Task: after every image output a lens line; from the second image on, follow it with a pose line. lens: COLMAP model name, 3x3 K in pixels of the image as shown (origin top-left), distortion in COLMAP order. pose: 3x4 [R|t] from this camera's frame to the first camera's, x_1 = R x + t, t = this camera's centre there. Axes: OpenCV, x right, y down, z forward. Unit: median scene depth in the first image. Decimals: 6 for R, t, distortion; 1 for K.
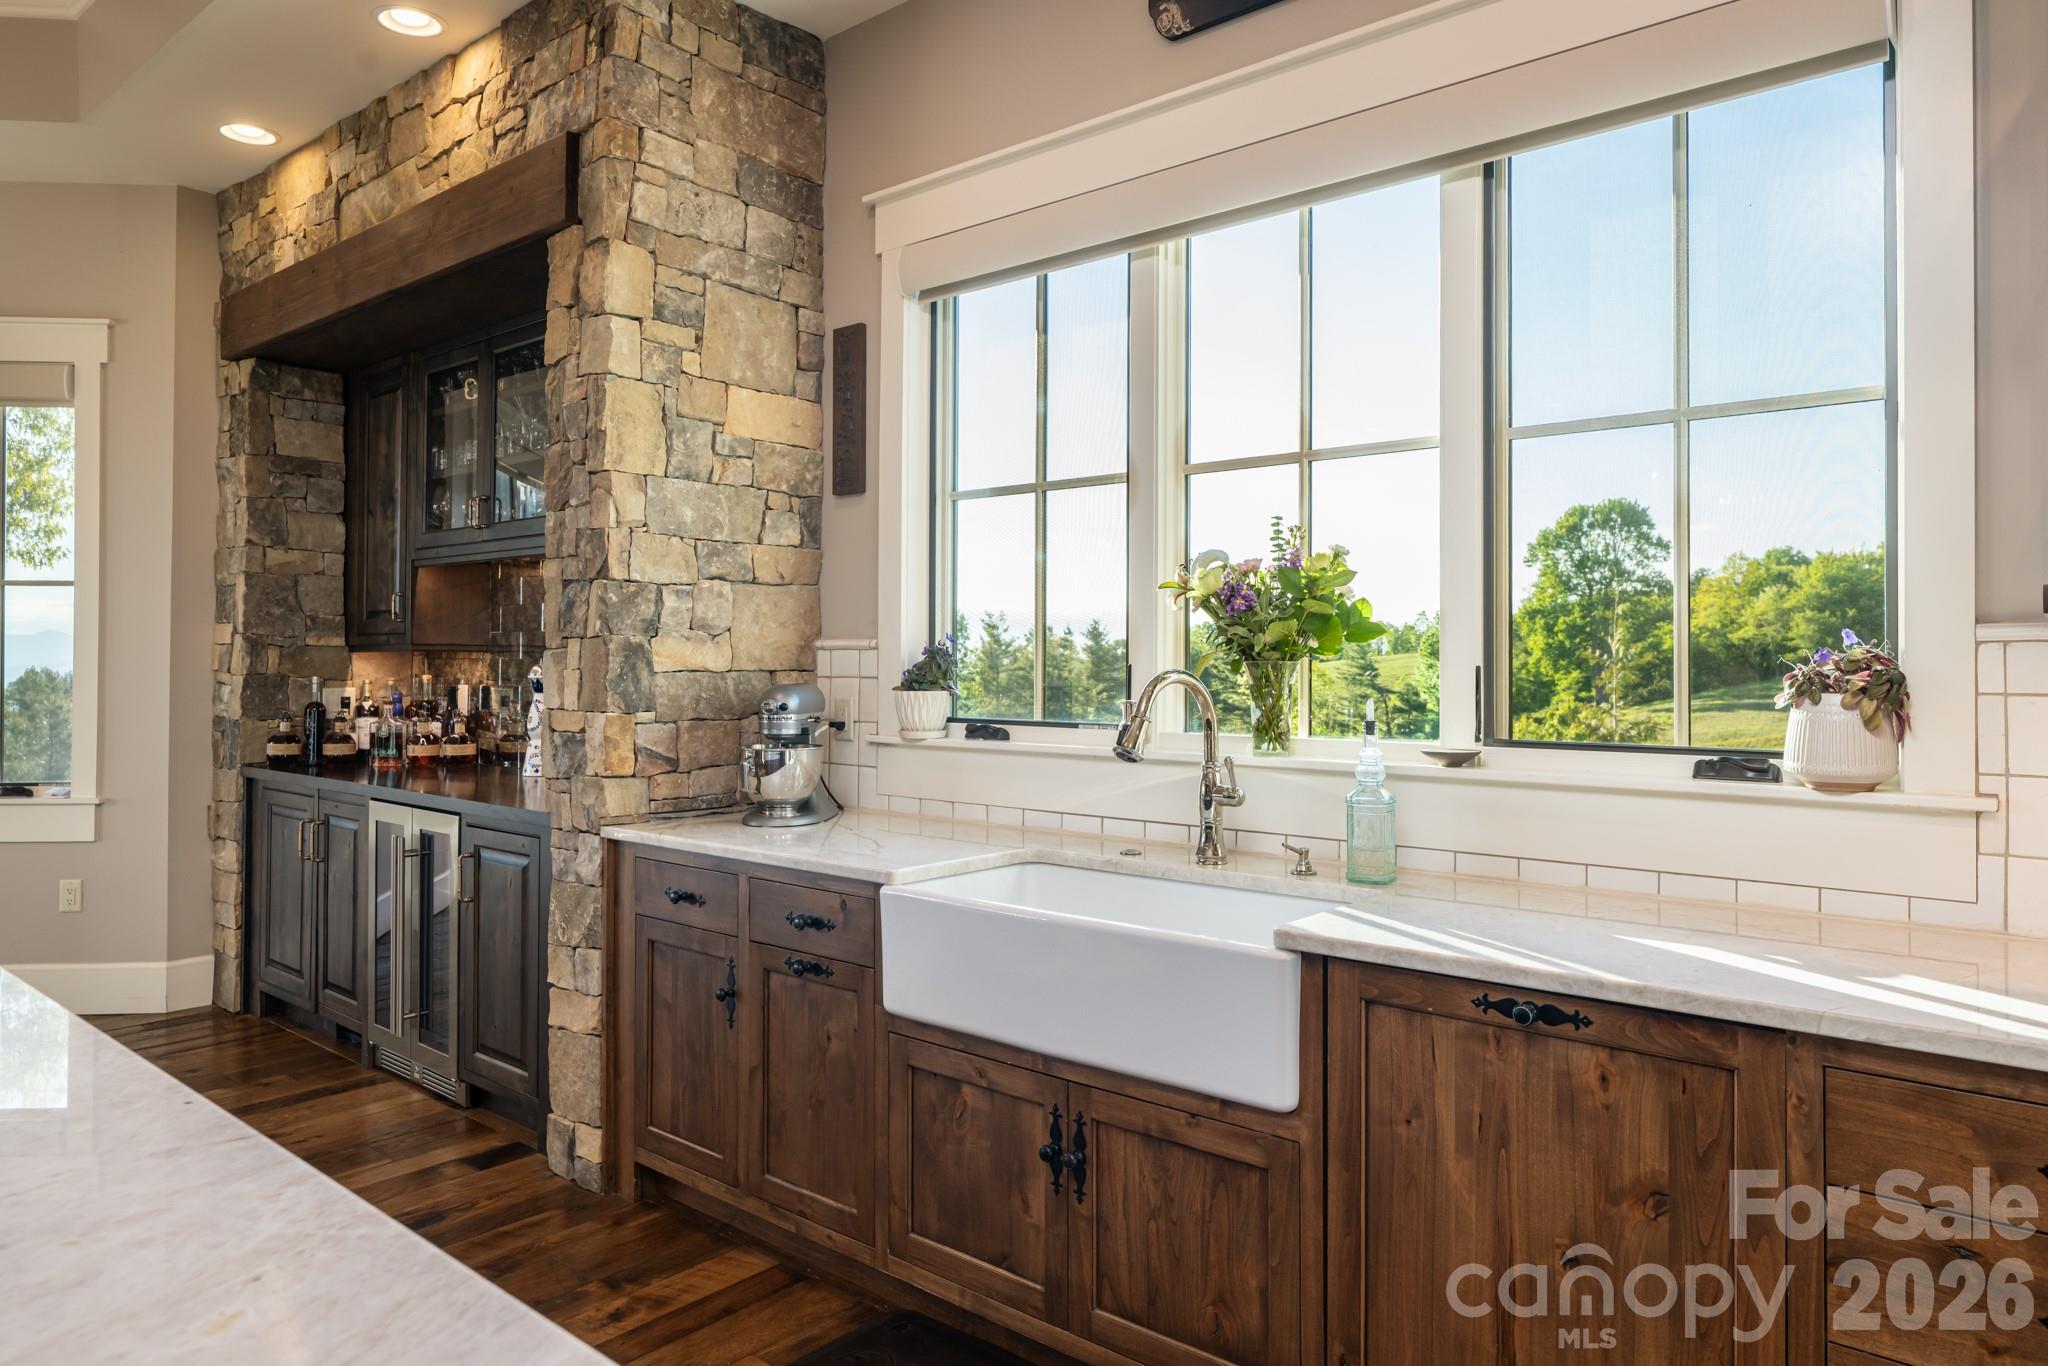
lens RADIAL K [[1315.5, 0, 1029.1], [0, 1315.5, 647.4], [0, 0, 1]] dist [-0.000429, -0.001035]
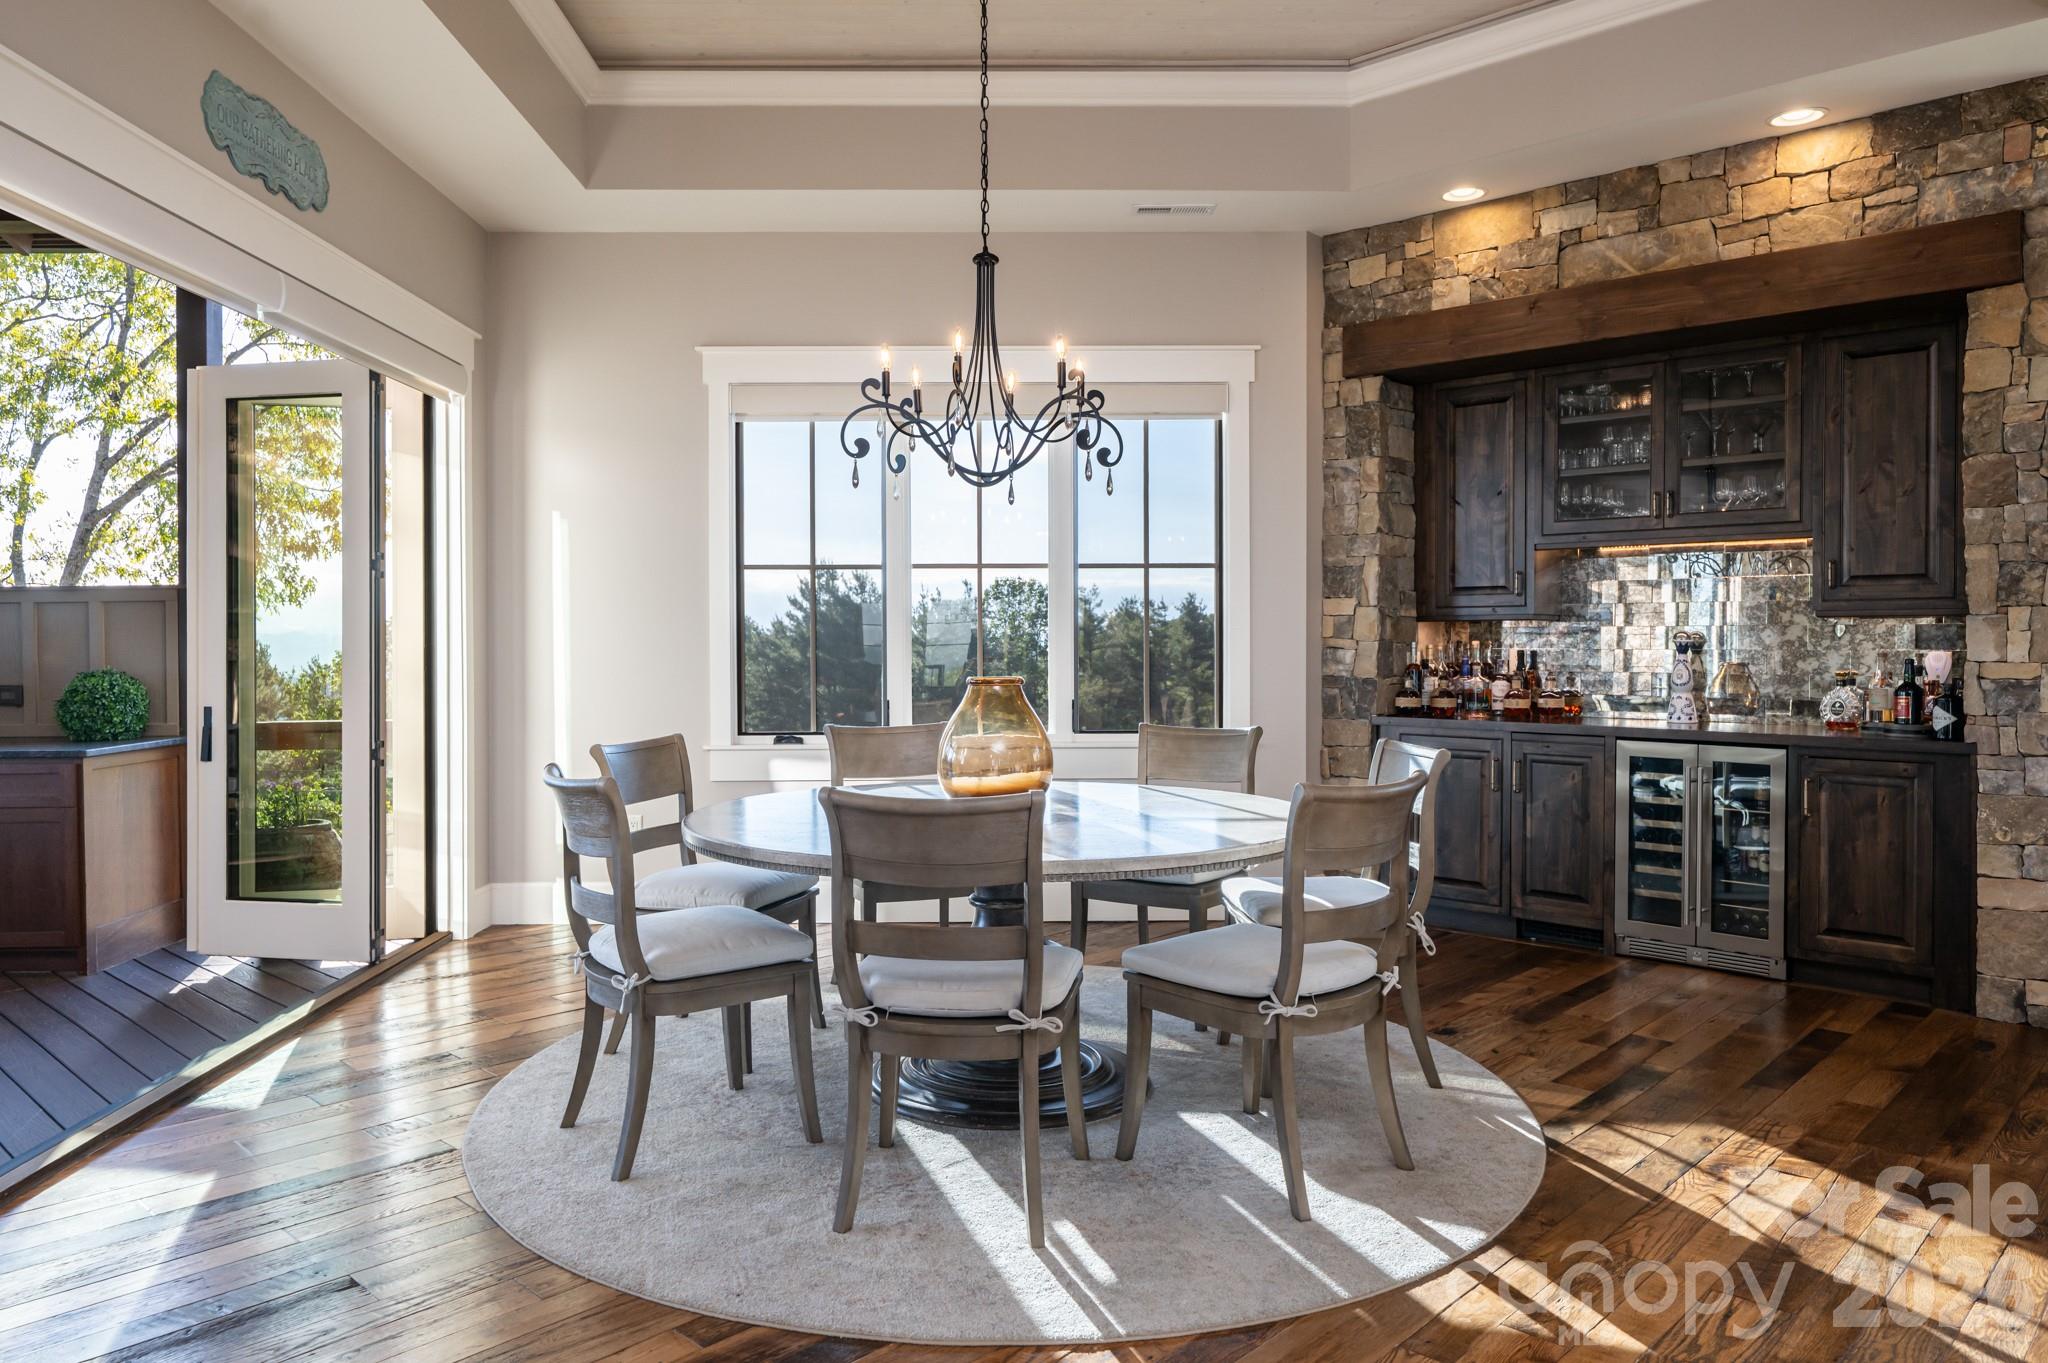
lens RADIAL K [[1396.9, 0, 986.9], [0, 1396.9, 661.0], [0, 0, 1]] dist [-0.001630, 0.001882]
pose [[0.997355, -0.002610, -0.072637, -0.848556], [0.004570, 0.999630, 0.026824, 0.003462], [0.072540, -0.027085, 0.996998, -0.296395]]
